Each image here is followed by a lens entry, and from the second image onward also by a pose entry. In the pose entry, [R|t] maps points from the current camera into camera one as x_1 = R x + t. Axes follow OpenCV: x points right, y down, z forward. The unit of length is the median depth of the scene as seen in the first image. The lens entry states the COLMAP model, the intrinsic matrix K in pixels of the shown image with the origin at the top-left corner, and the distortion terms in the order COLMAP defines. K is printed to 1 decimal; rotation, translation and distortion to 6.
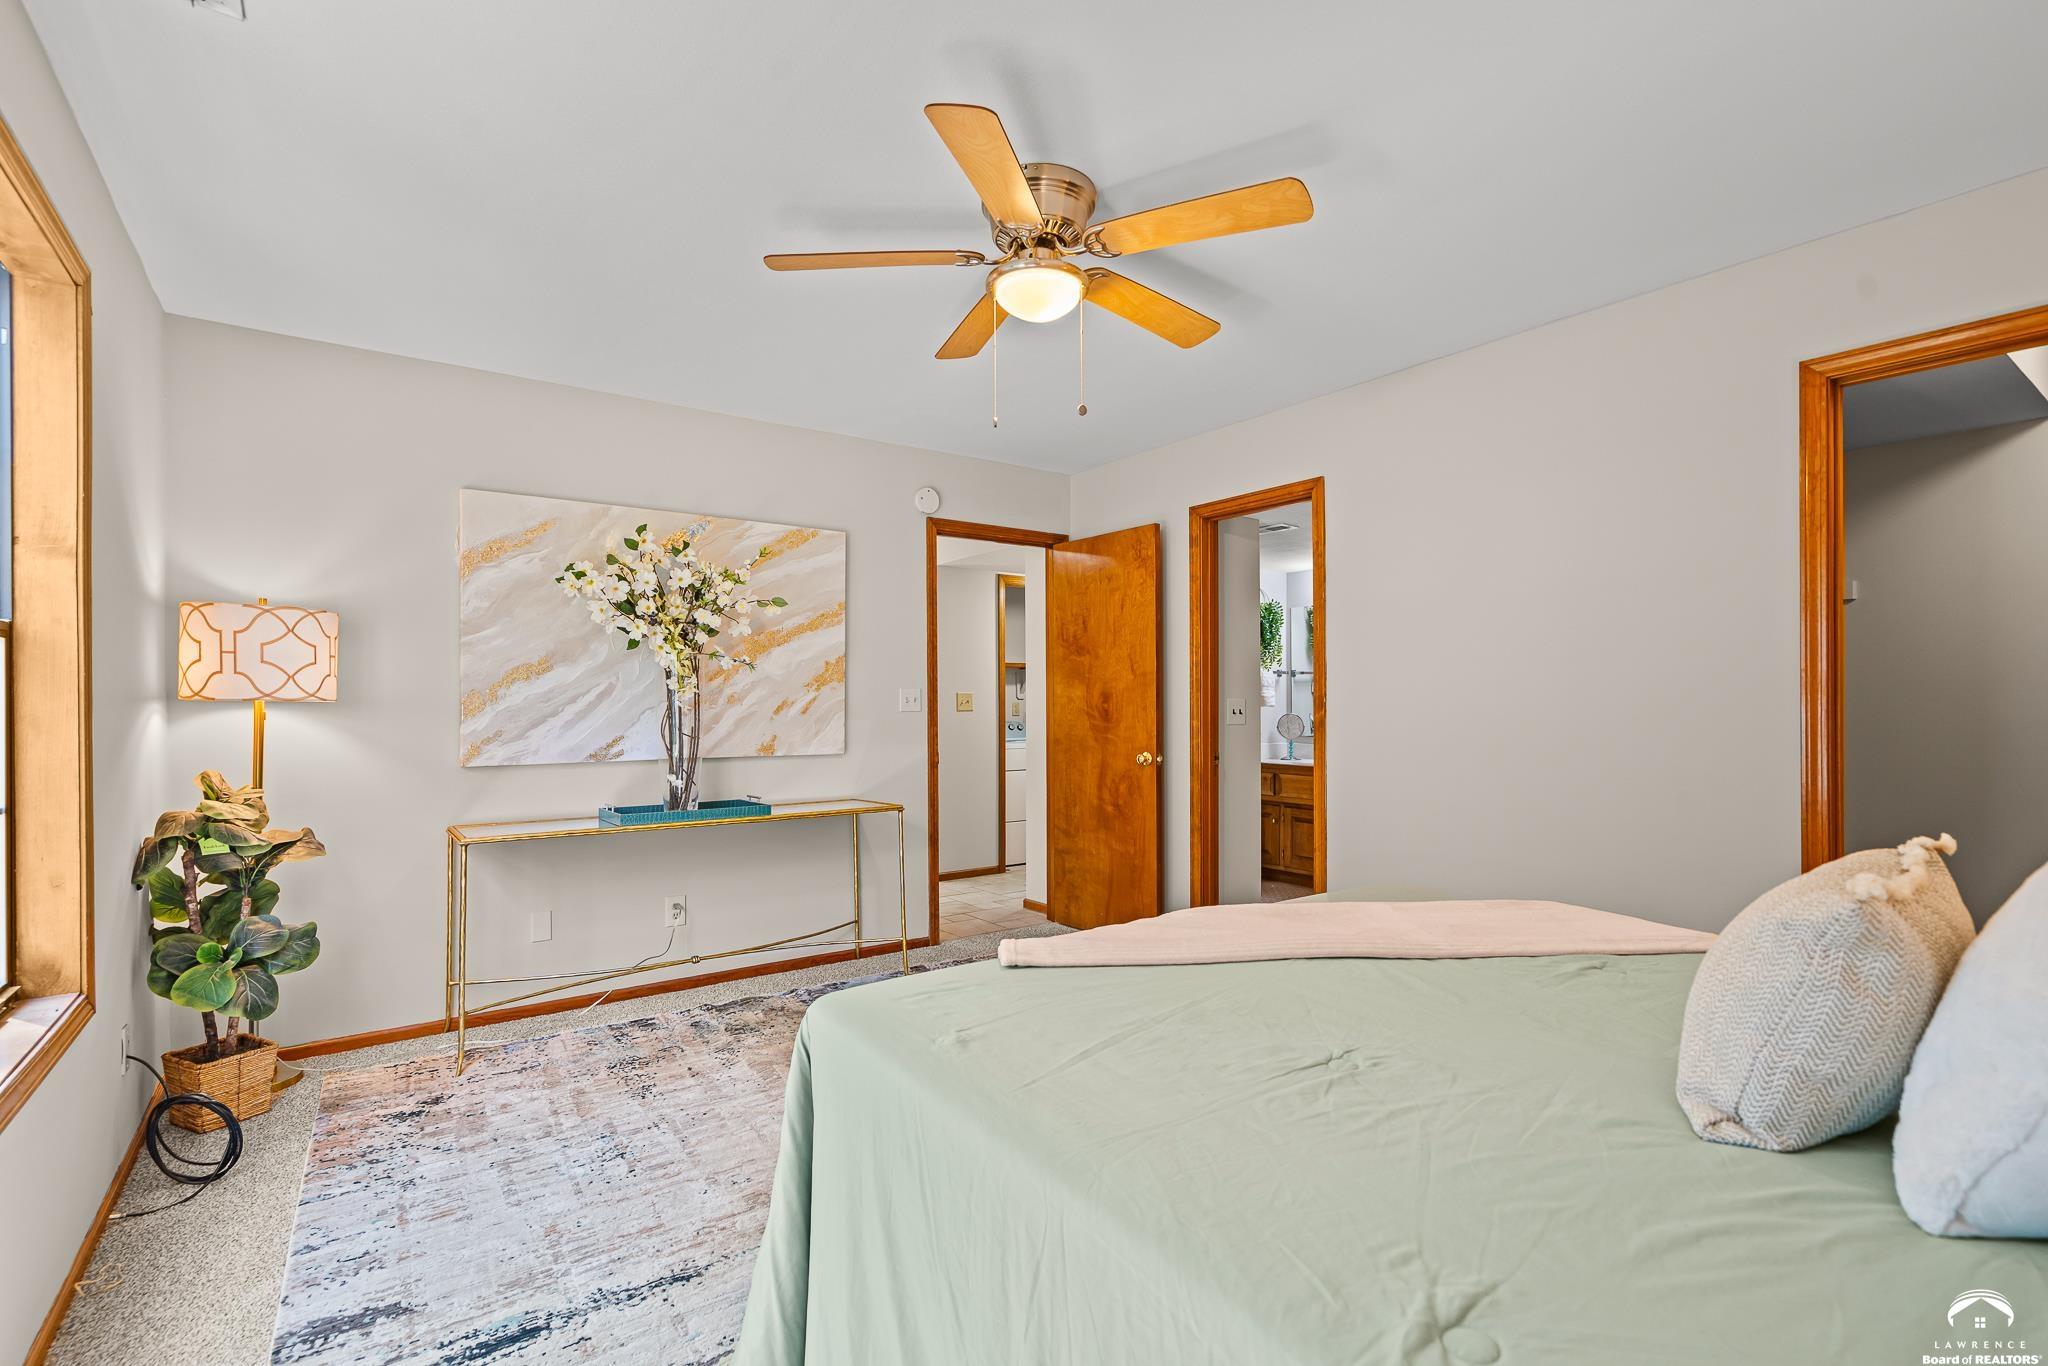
lens RADIAL K [[933.4, 0, 1023.8], [0, 933.4, 704.6], [0, 0, 1]] dist [0.000534, 0.000259]
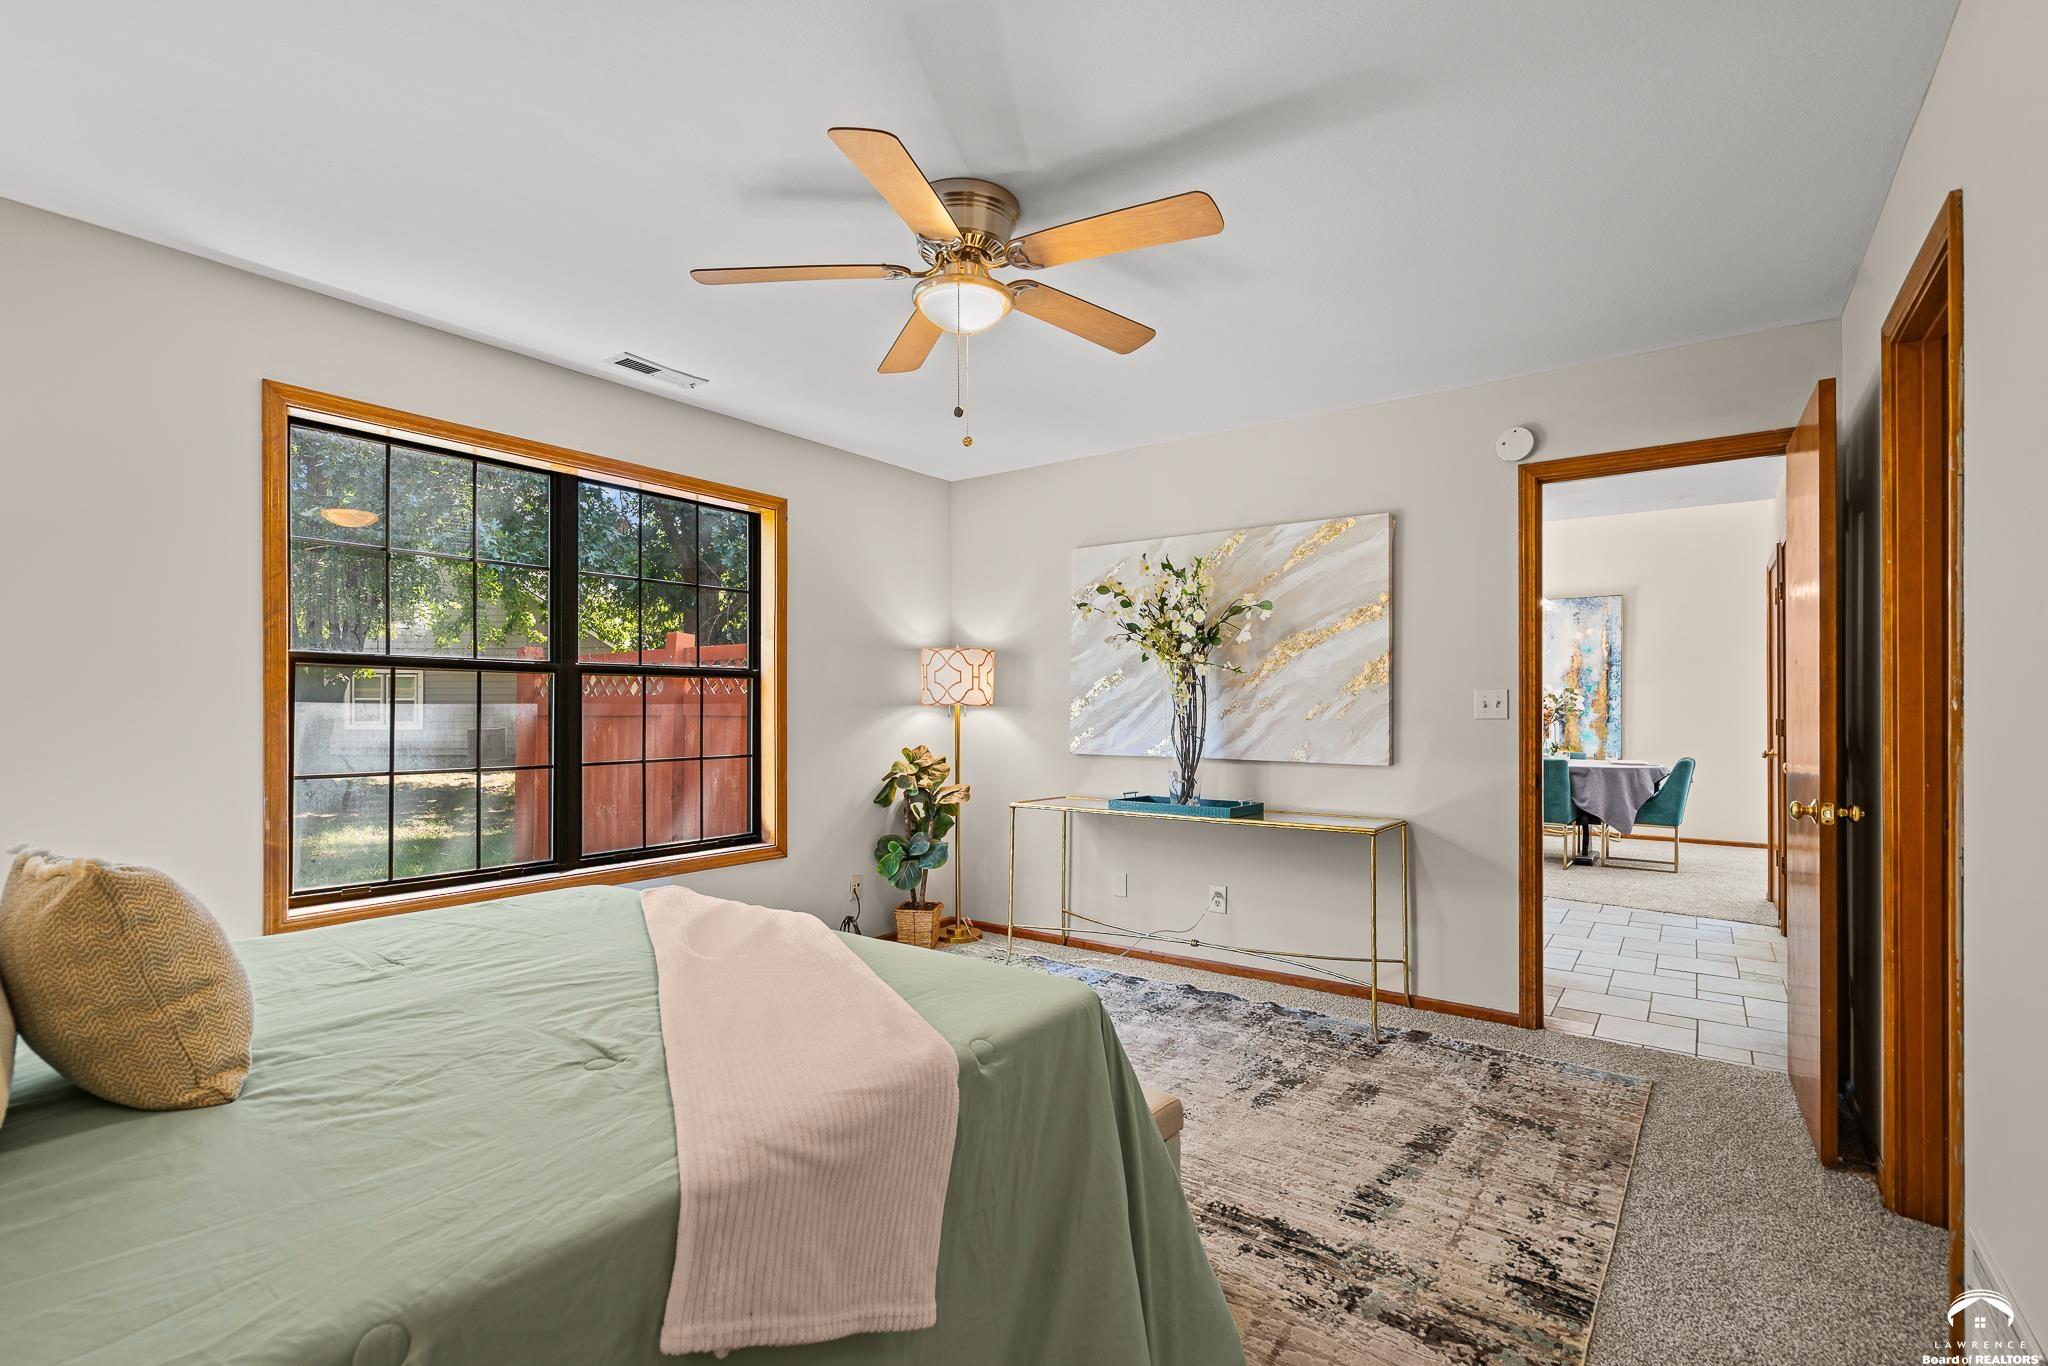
lens RADIAL K [[933.4, 0, 1023.8], [0, 933.4, 704.6], [0, 0, 1]] dist [0.000534, 0.000259]
pose [[0.310120, -0.002057, -0.950695, 0.609239], [-0.004542, 0.999983, -0.003645, -0.000057], [0.950687, 0.005448, 0.310105, 0.461370]]
